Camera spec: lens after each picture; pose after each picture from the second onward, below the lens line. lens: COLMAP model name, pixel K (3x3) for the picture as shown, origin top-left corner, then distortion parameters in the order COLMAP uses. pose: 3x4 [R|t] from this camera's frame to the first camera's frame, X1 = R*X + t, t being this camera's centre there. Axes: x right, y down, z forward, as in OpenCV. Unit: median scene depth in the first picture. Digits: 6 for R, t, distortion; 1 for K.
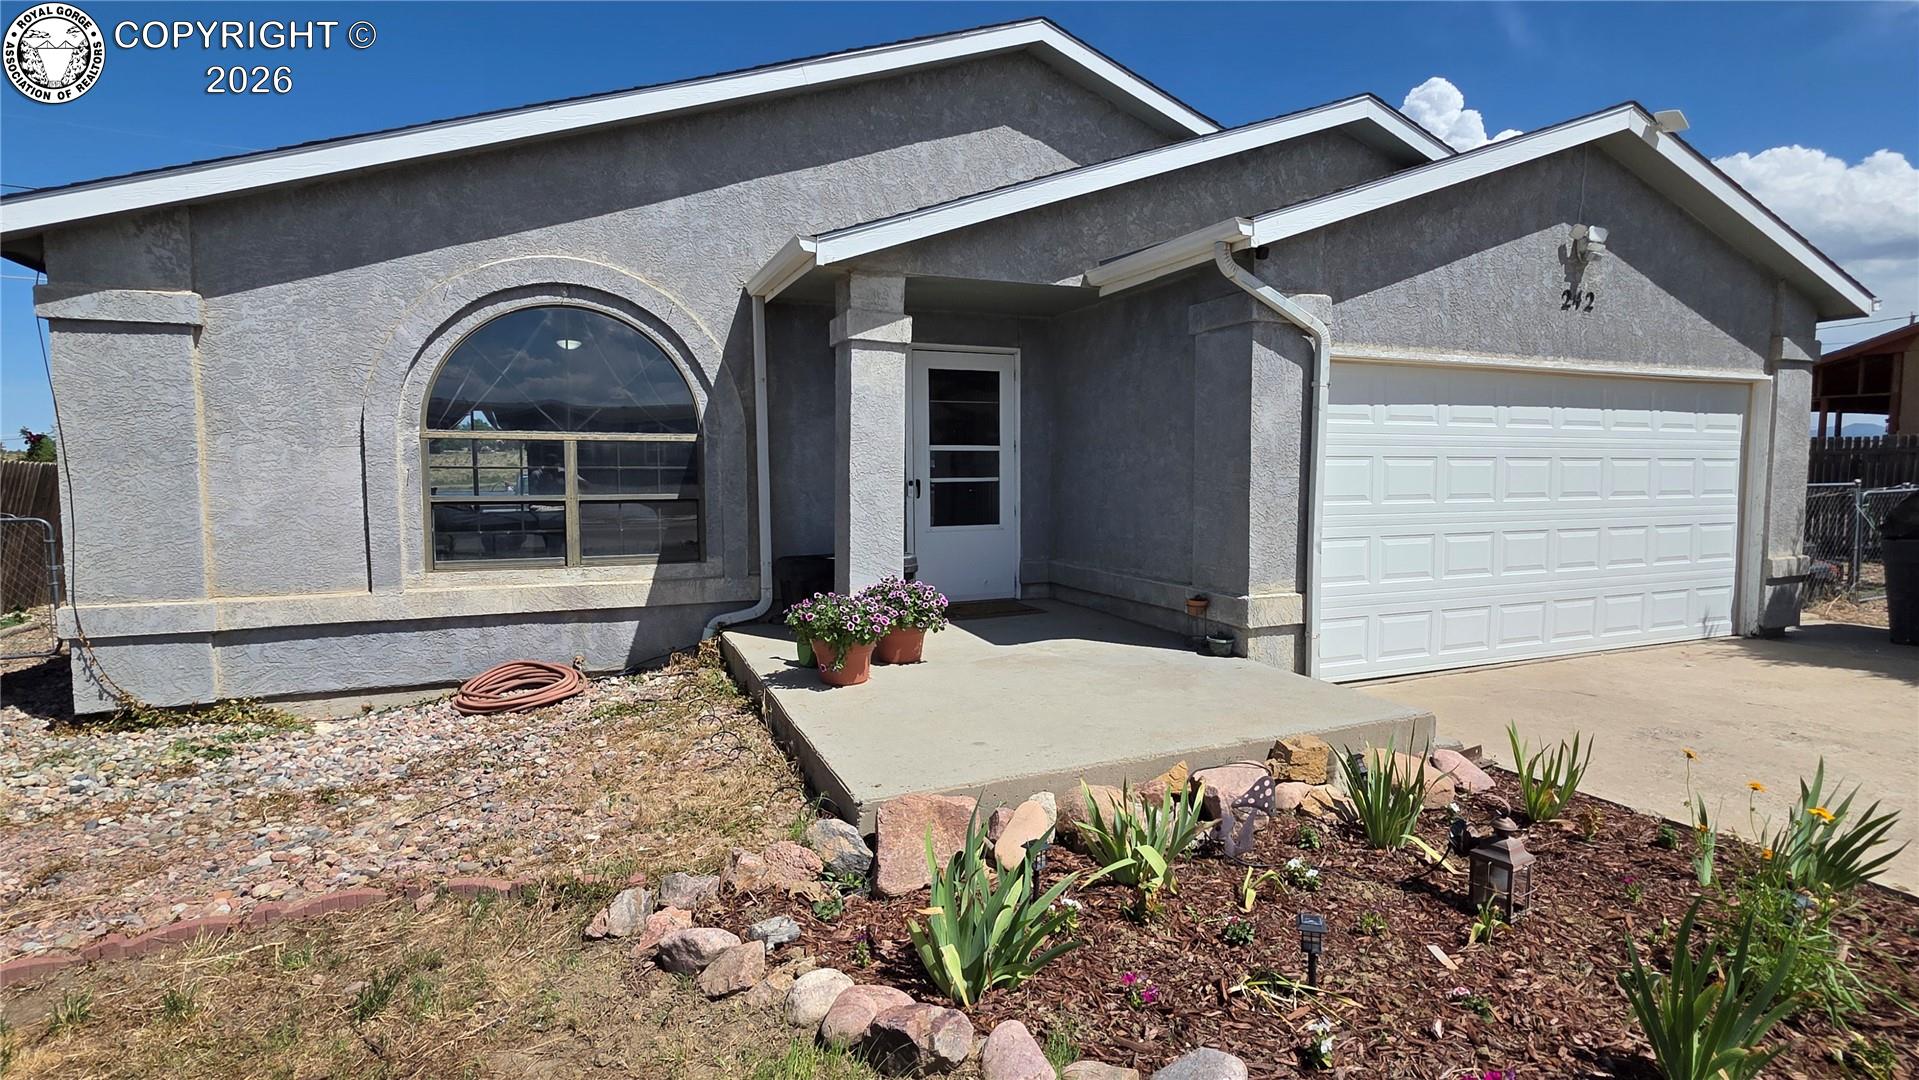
lens RADIAL K [[915.1, 0, 951.6], [0, 915.1, 541.9], [0, 0, 1]] dist [0.003550, 0.001289]
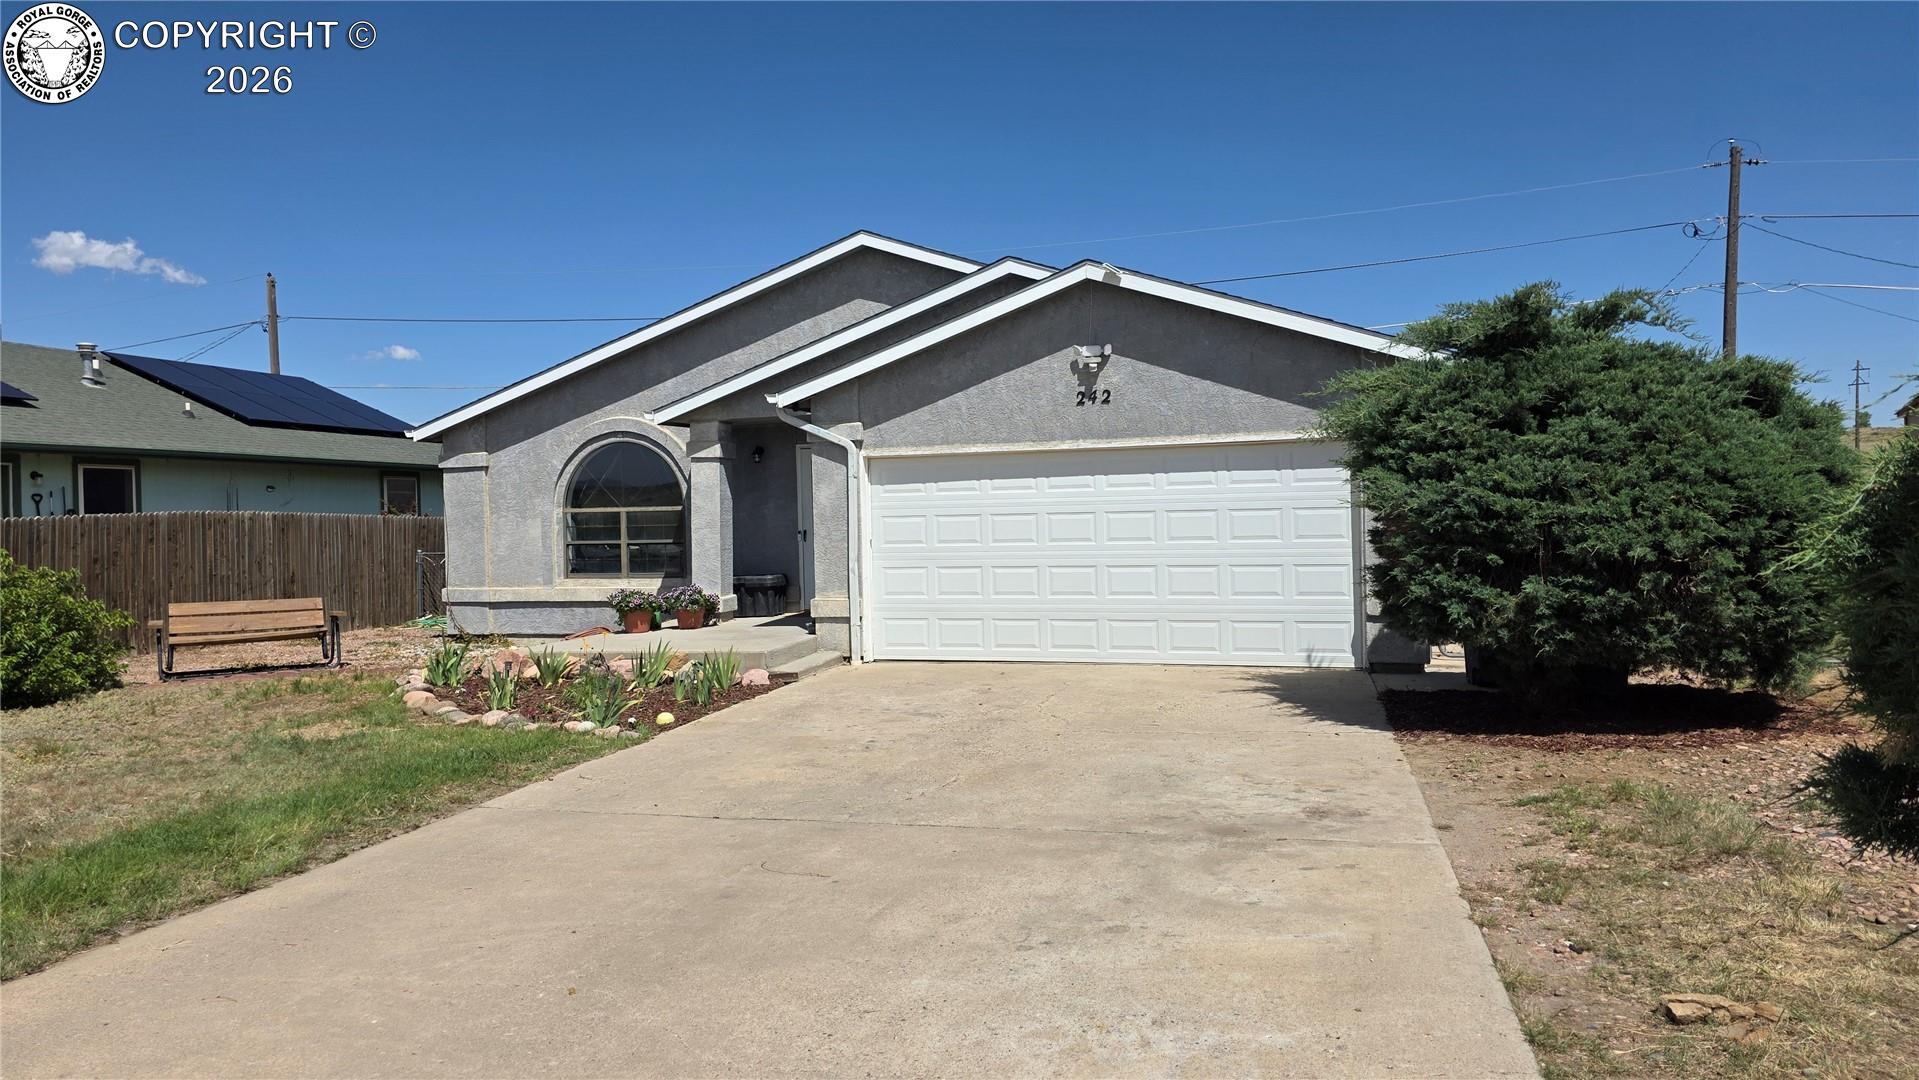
lens RADIAL K [[1268.6, 0, 959.5], [0, 1268.6, 540.0], [0, 0, 1]] dist [0.099698, -0.120191]
pose [[0.771560, -0.000488, -0.636156, 1.851047], [-0.028650, 0.998958, -0.035515, 0.022381], [0.635511, 0.045628, 0.770743, -0.612783]]
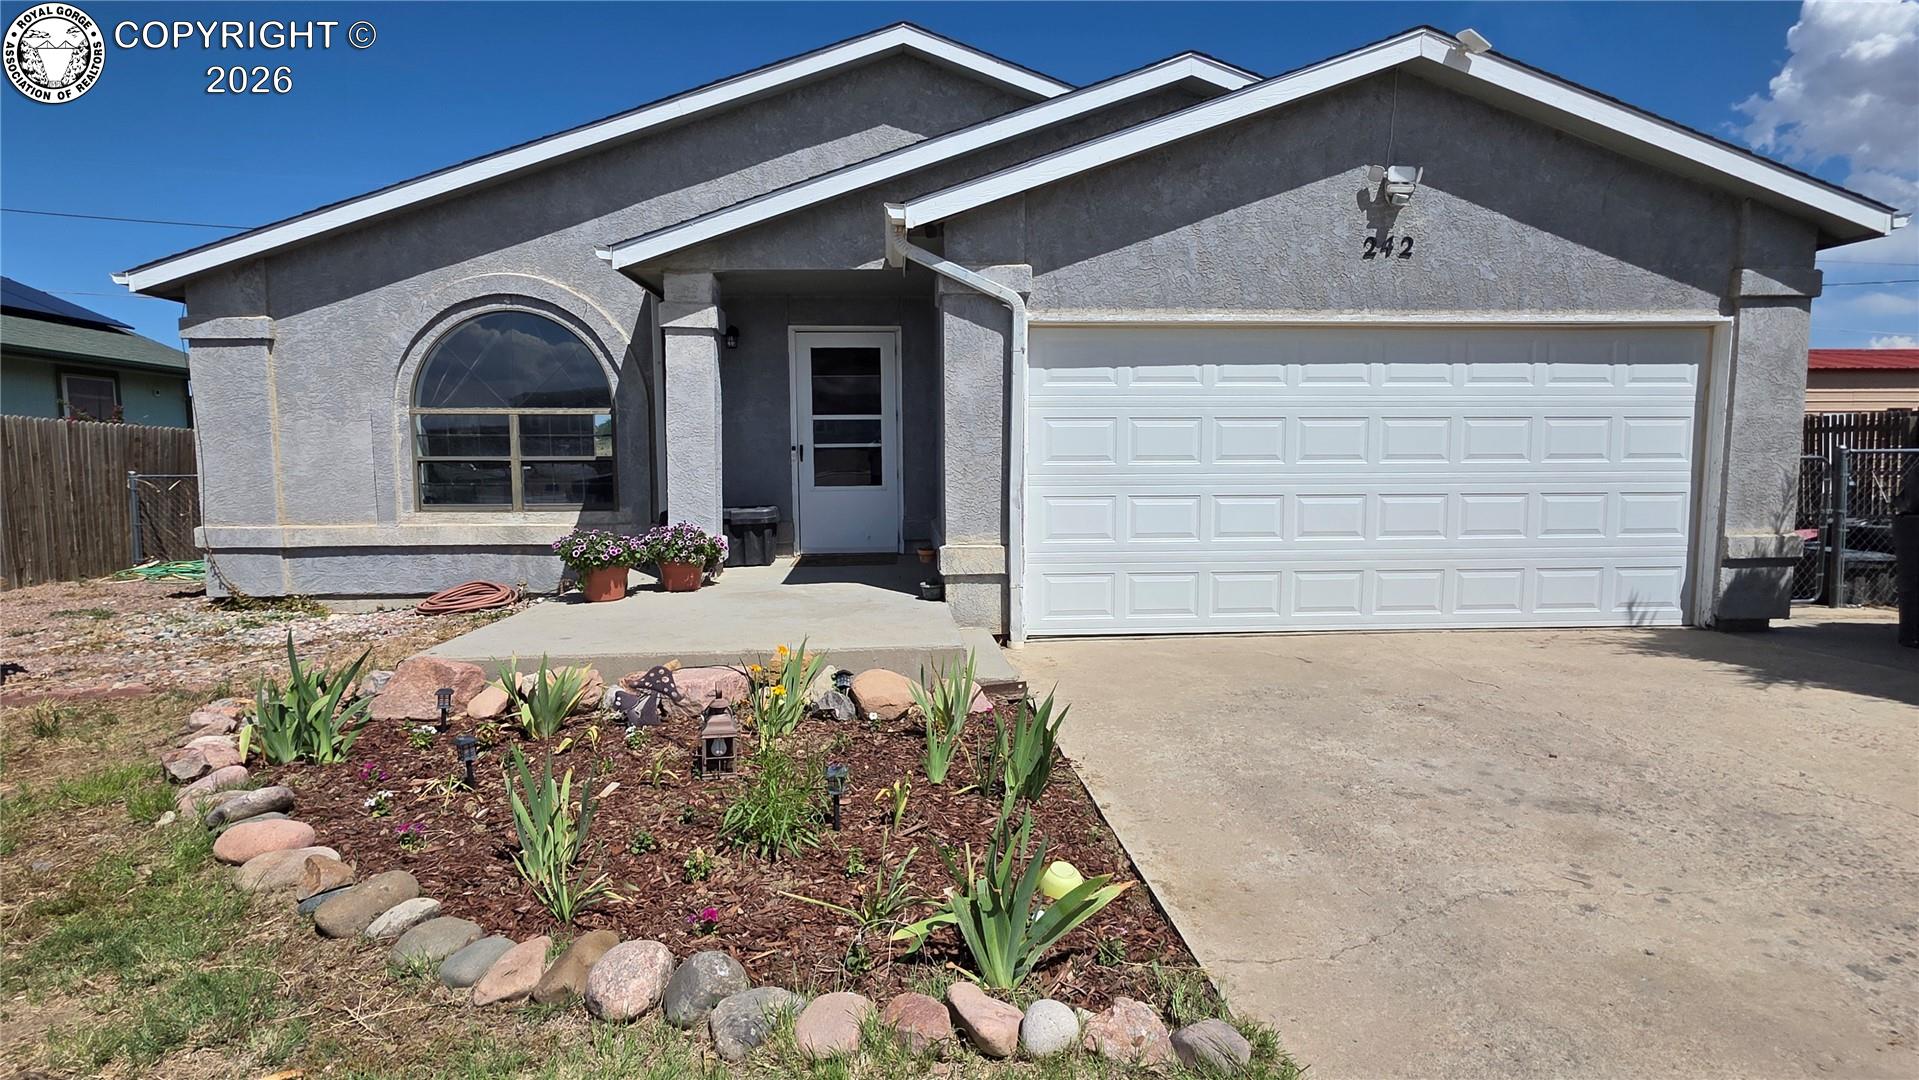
lens RADIAL K [[915.1, 0, 951.6], [0, 915.1, 541.9], [0, 0, 1]] dist [0.003550, 0.001289]
pose [[0.944140, 0.029959, -0.328179, 0.618757], [-0.023263, 0.999434, 0.024312, 0.024899], [0.328721, -0.015319, 0.944303, -0.030497]]
